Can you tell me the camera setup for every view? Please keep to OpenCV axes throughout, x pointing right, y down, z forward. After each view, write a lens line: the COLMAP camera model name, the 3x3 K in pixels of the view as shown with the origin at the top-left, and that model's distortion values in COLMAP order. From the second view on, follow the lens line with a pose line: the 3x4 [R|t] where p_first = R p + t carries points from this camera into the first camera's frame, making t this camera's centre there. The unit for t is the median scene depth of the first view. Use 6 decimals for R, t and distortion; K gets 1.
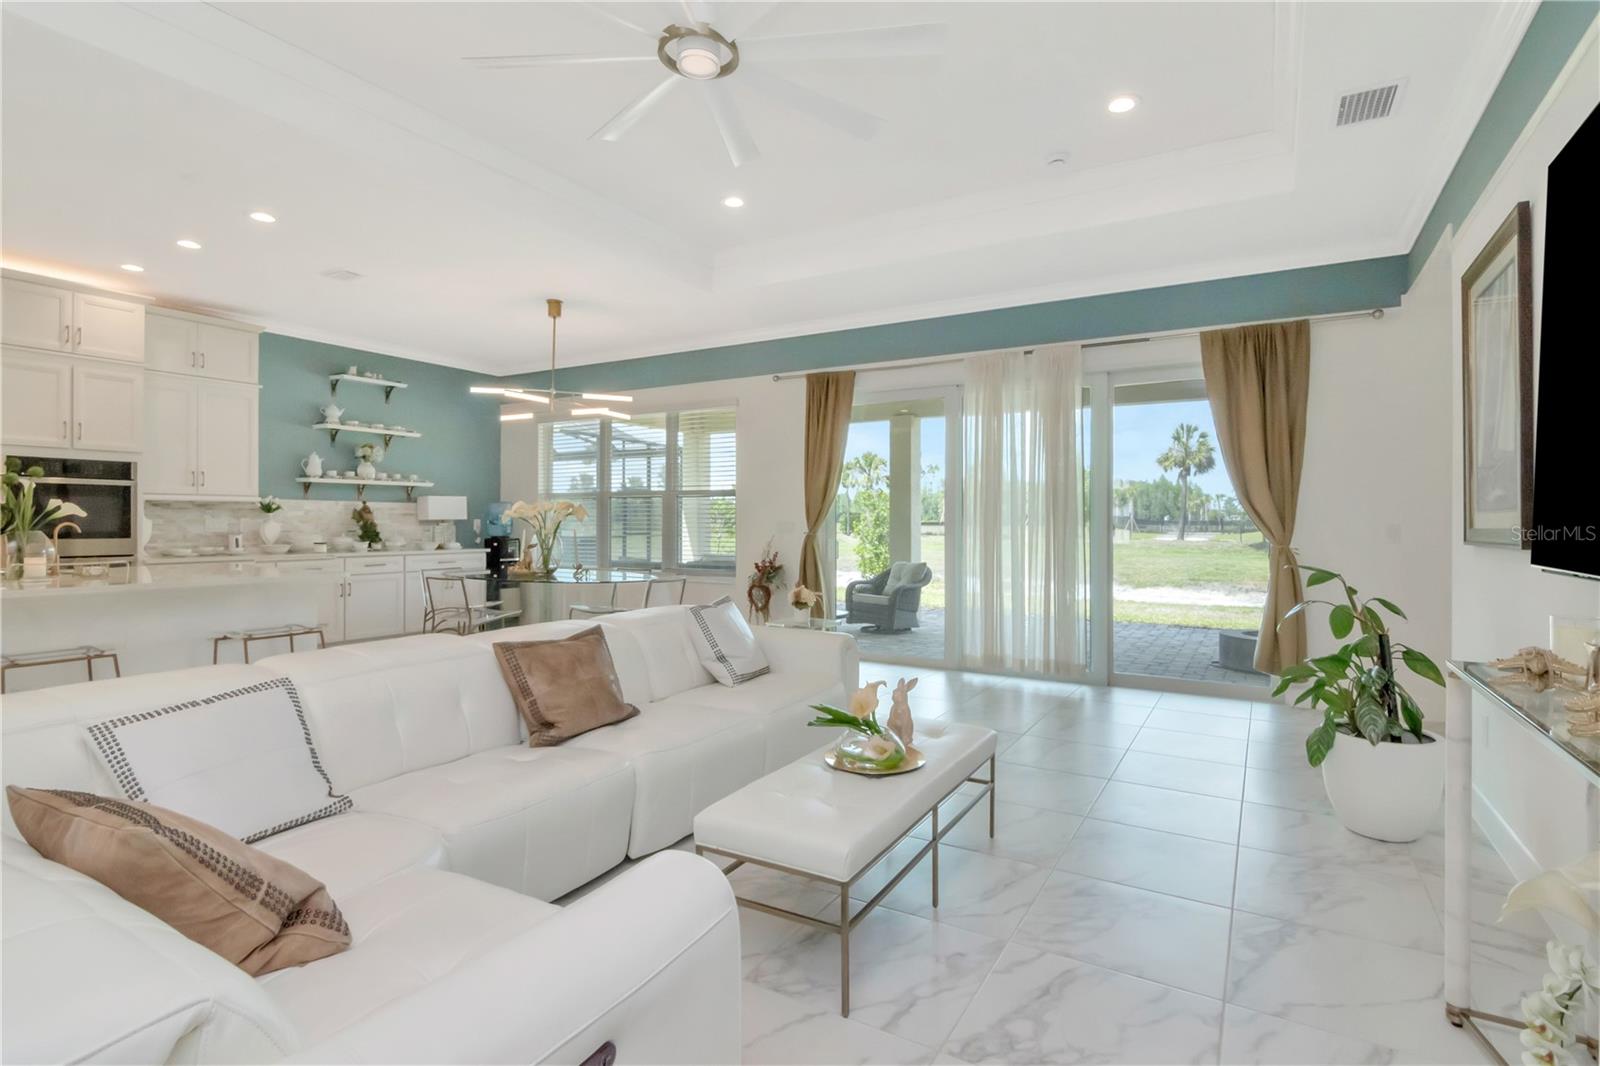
lens RADIAL K [[783.4, 0, 804.6], [0, 783.4, 524.9], [0, 0, 1]] dist [-0.002646, -0.003737]
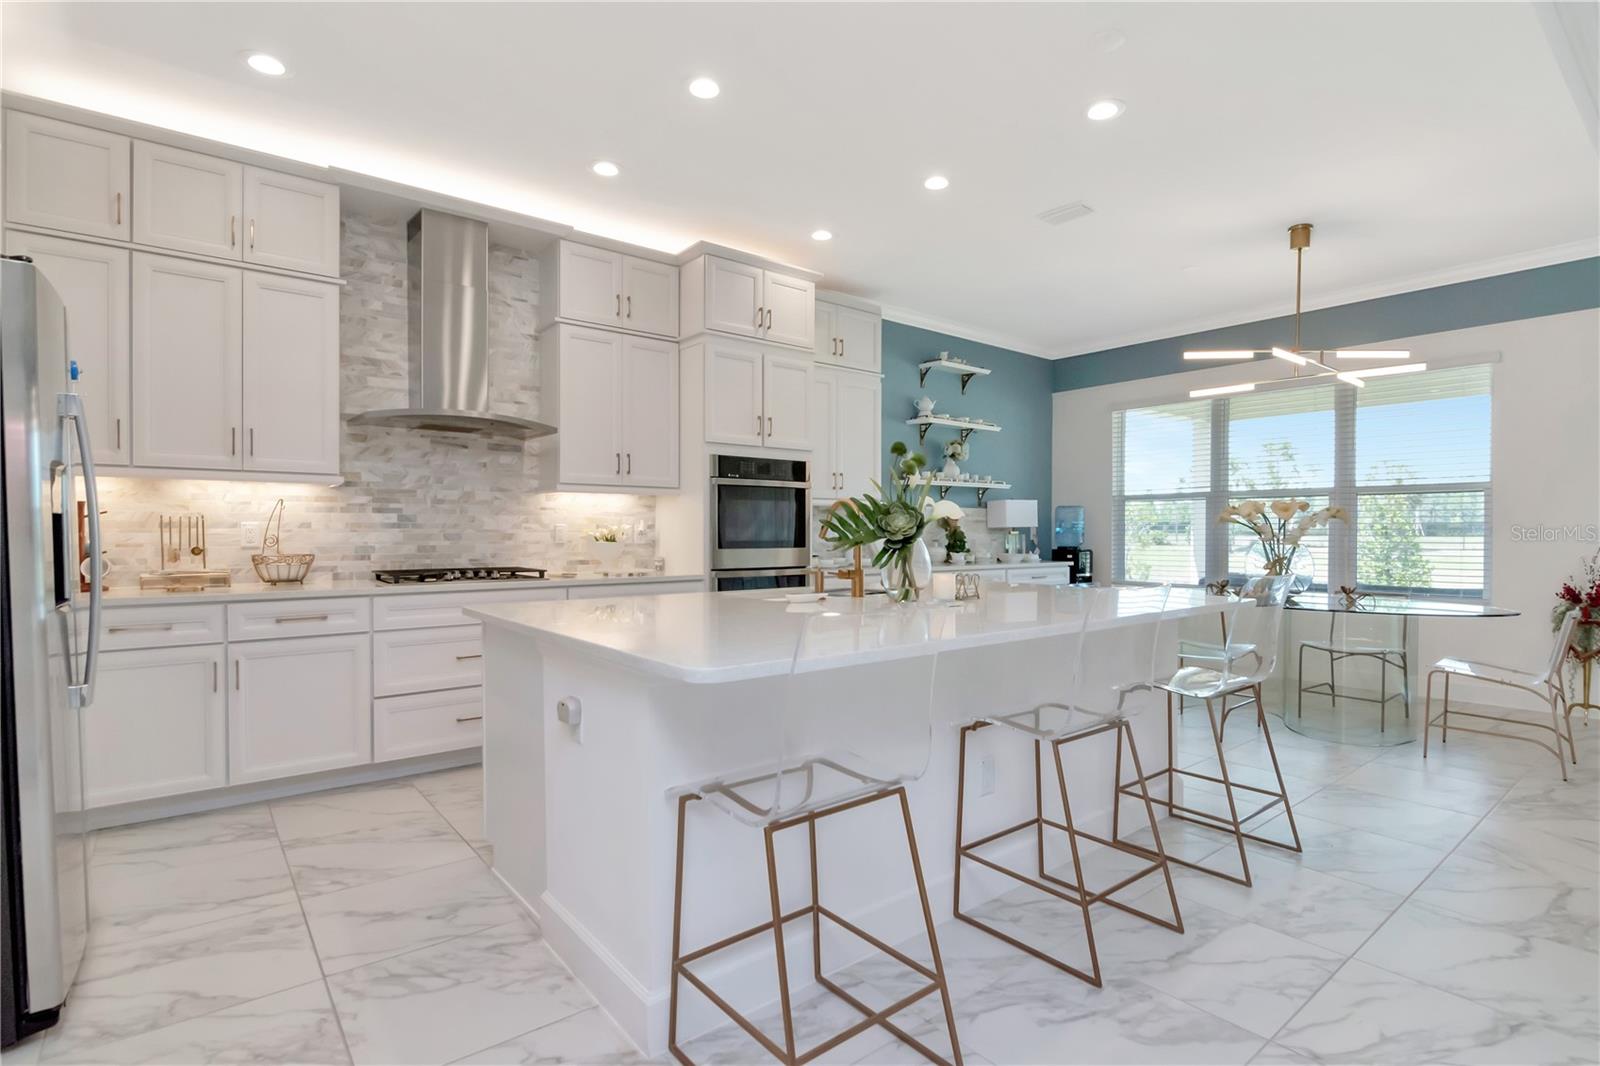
lens RADIAL K [[783.4, 0, 810.2], [0, 783.4, 540.2], [0, 0, 1]] dist [-0.002646, -0.003737]
pose [[0.940044, 0.001195, -0.341052, -0.440414], [0.001038, 0.999979, 0.006366, 0.002278], [0.341053, -0.006338, 0.940023, 0.134218]]
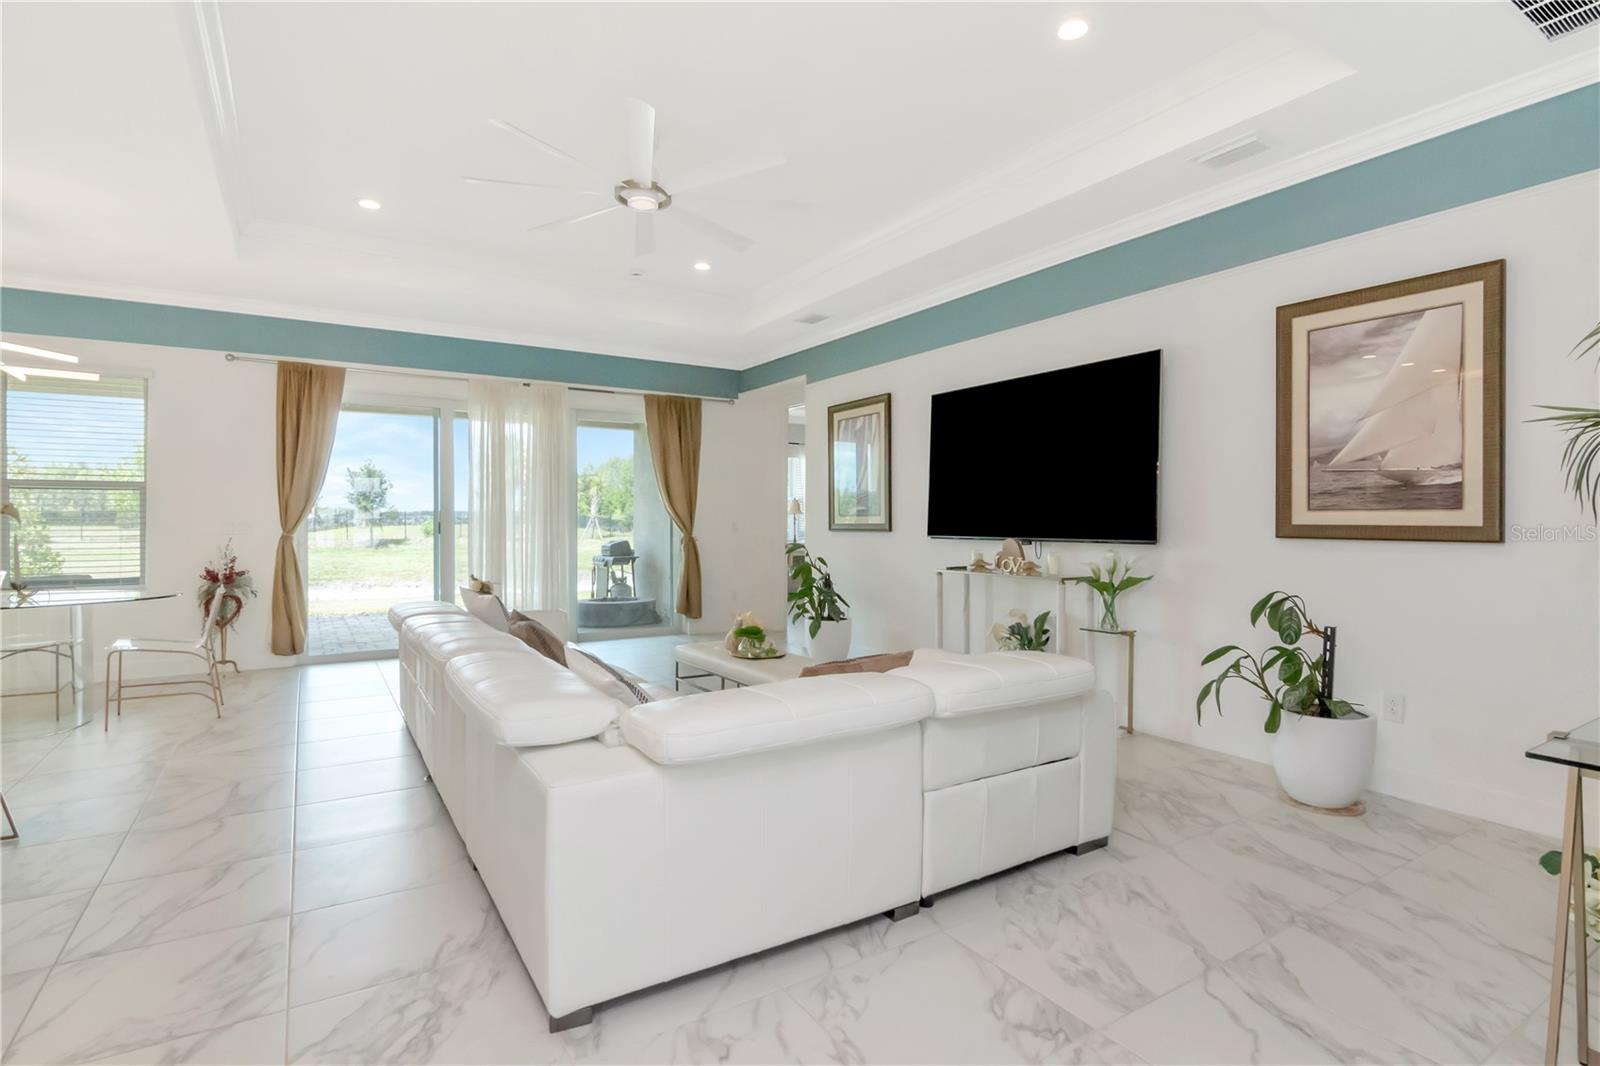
lens RADIAL K [[783.4, 0, 802.0], [0, 783.4, 532.2], [0, 0, 1]] dist [-0.002646, -0.003737]
pose [[0.453238, -0.016261, 0.891241, -0.513558], [0.005670, 0.999866, 0.015359, -0.002083], [-0.891371, -0.001907, 0.453269, 0.038712]]
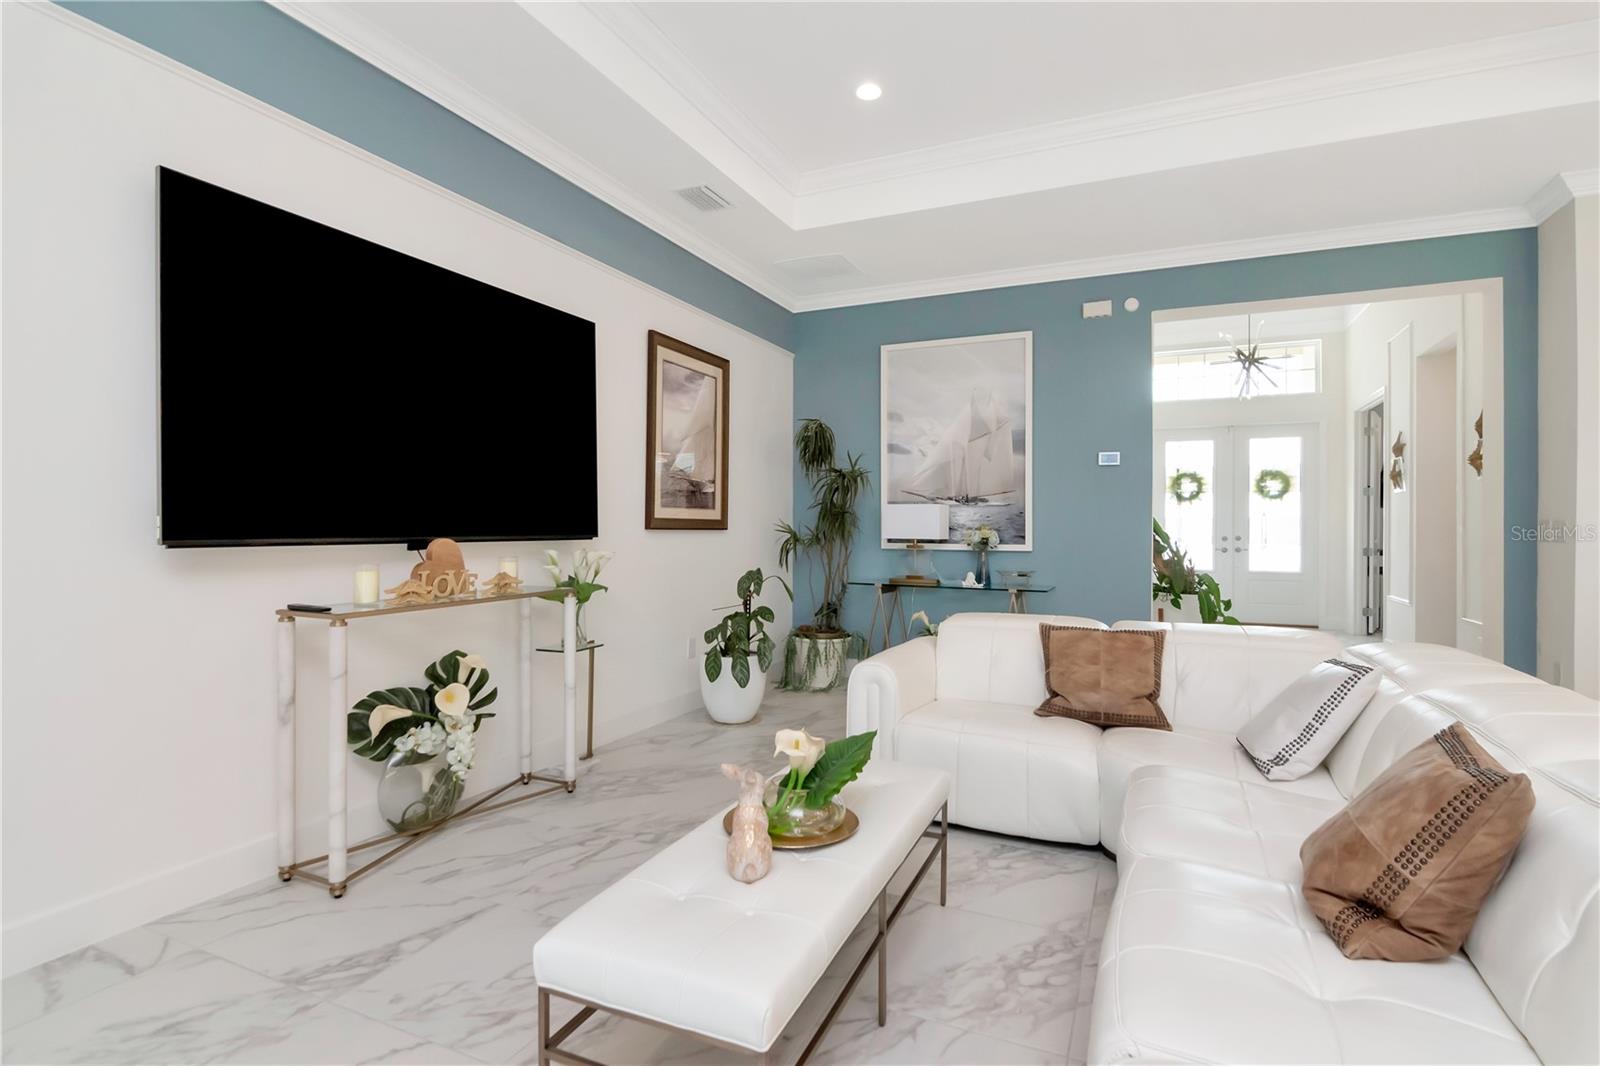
lens RADIAL K [[783.4, 0, 801.0], [0, 783.4, 523.2], [0, 0, 1]] dist [-0.002646, -0.003737]
pose [[-0.992995, -0.010406, -0.117694, 0.059725], [-0.010578, 0.999944, 0.000833, 0.005333], [0.117679, 0.002072, -0.993050, 0.615099]]
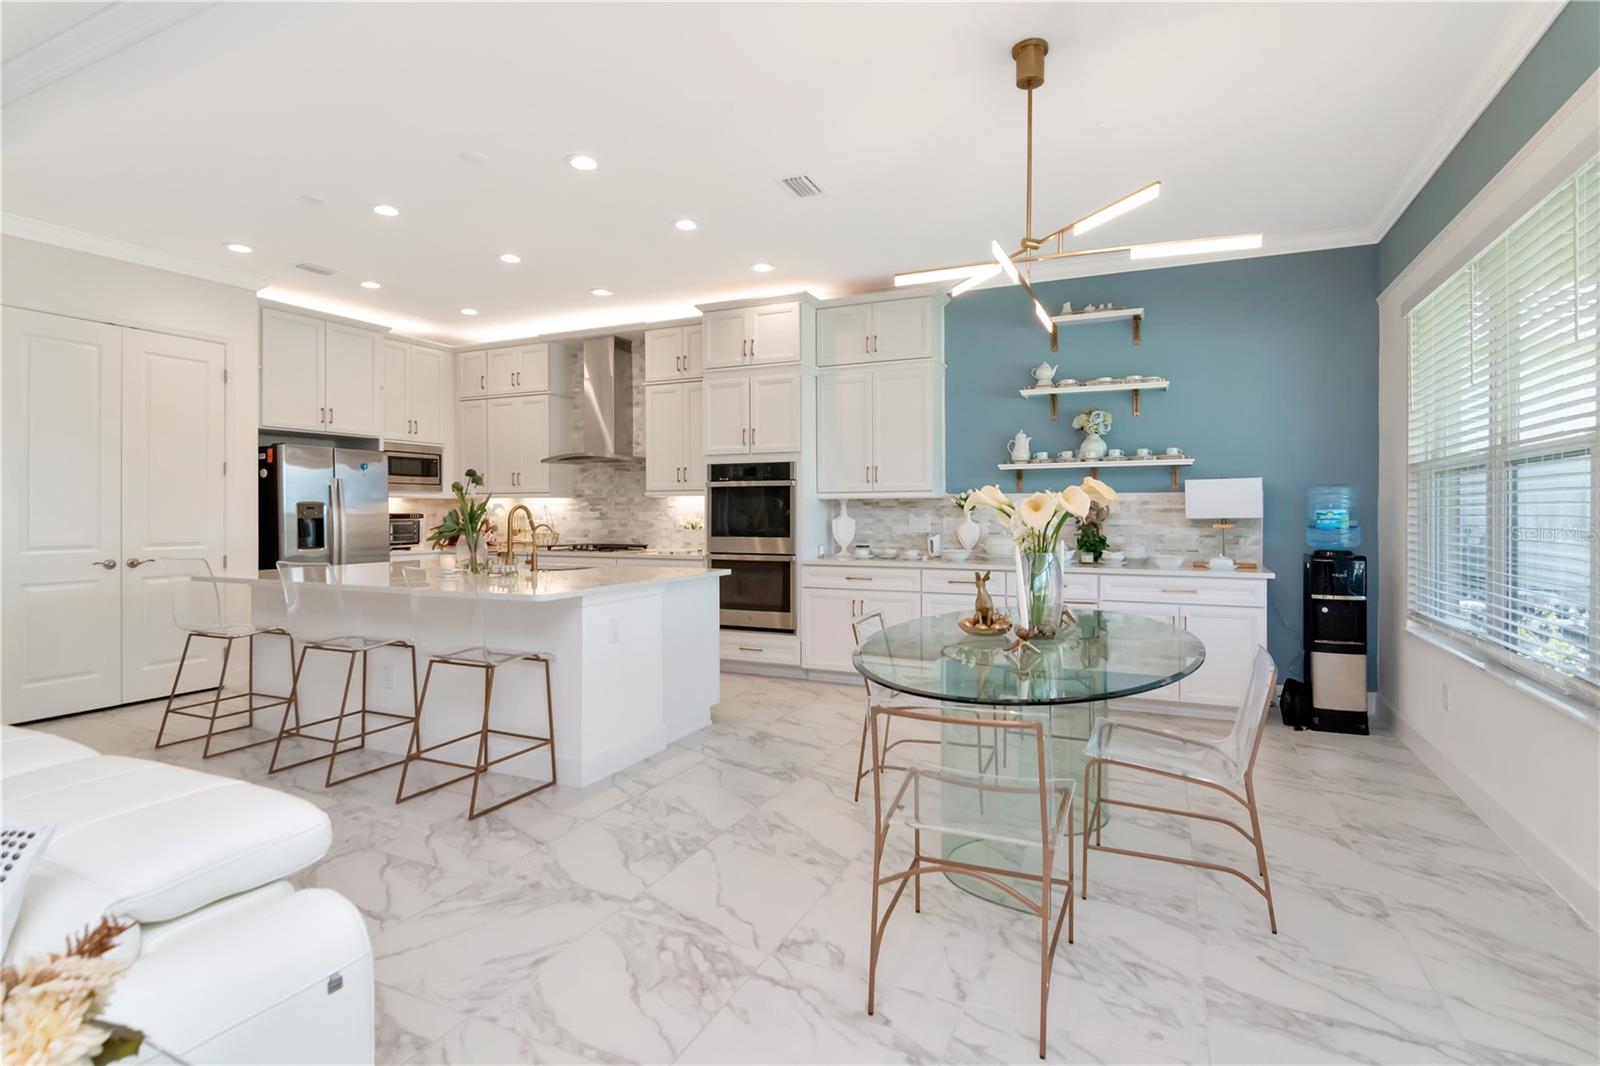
lens RADIAL K [[783.4, 0, 808.9], [0, 783.4, 524.1], [0, 0, 1]] dist [-0.002646, -0.003737]
pose [[0.110891, 0.009863, -0.993784, 0.109520], [-0.003317, 0.999949, 0.009554, -0.008249], [0.993827, 0.002237, 0.110918, 0.722749]]
